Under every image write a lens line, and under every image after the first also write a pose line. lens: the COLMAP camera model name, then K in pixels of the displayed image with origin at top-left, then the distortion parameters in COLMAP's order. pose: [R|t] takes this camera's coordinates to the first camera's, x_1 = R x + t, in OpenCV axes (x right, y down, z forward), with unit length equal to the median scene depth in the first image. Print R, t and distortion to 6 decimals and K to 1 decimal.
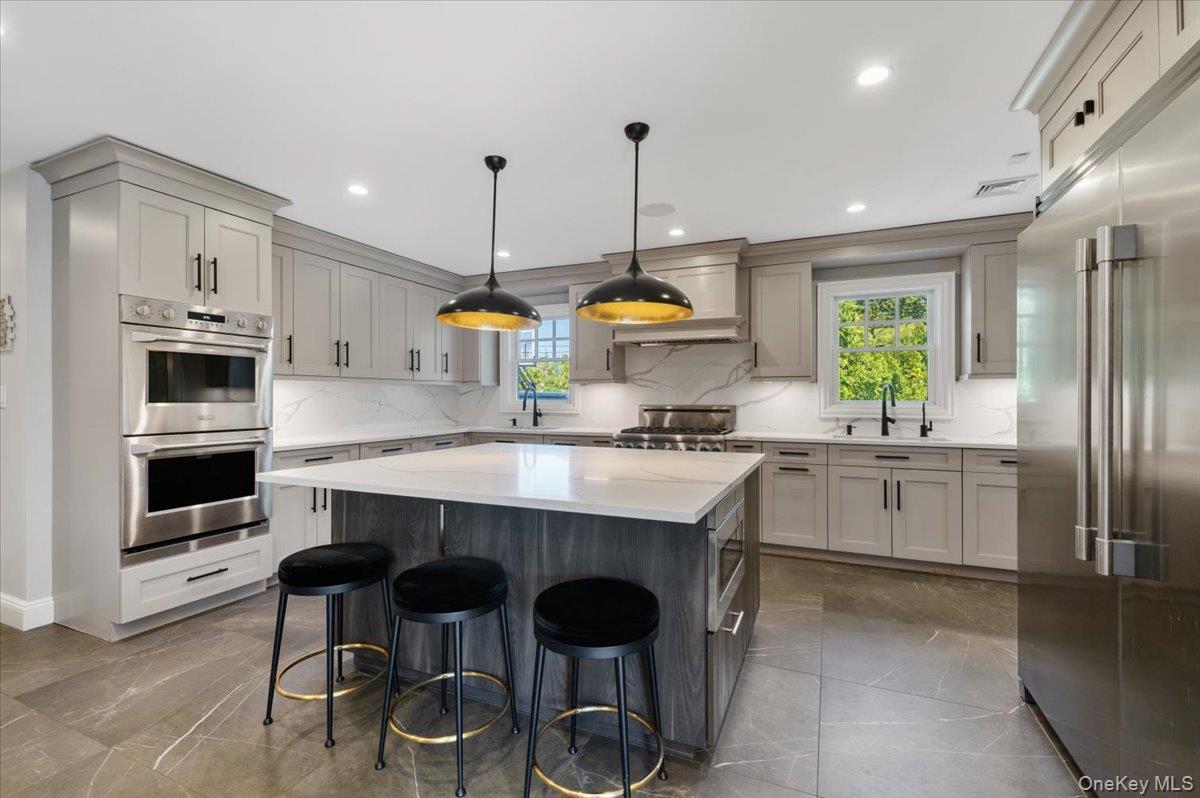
lens RADIAL K [[514.6, 0, 600.9], [0, 514.6, 398.8], [0, 0, 1]] dist [0.009847, -0.001064]
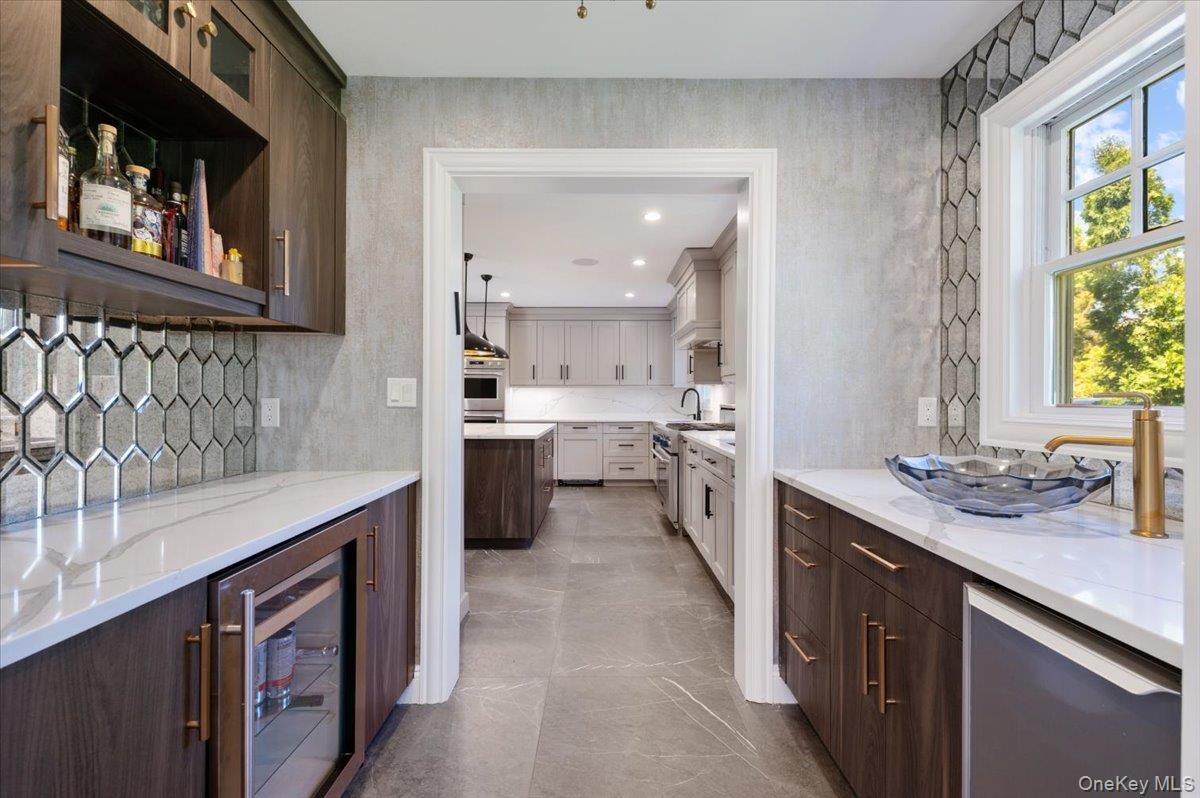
lens RADIAL K [[502.4, 0, 603.7], [0, 502.4, 398.6], [0, 0, 1]] dist [0.000491, 0.000007]
pose [[0.413560, 0.000813, -0.910476, 1.198032], [-0.003563, 0.999993, -0.000725, 0.005999], [0.910470, 0.003544, 0.413560, 0.424974]]
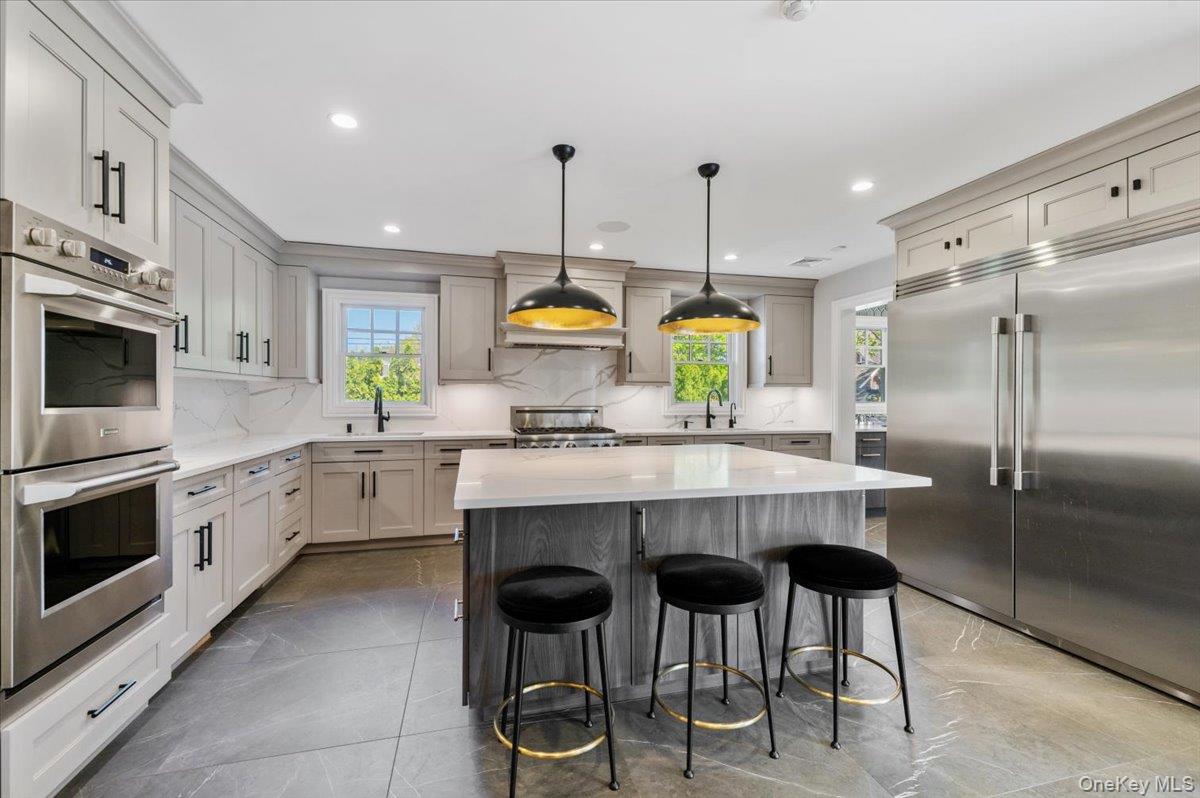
lens RADIAL K [[514.6, 0, 594.3], [0, 514.6, 399.8], [0, 0, 1]] dist [0.009847, -0.001064]
pose [[0.784693, 0.000978, 0.619884, -0.522160], [-0.001449, 0.999999, 0.000257, -0.001294], [-0.619883, -0.001100, 0.784693, 0.150723]]
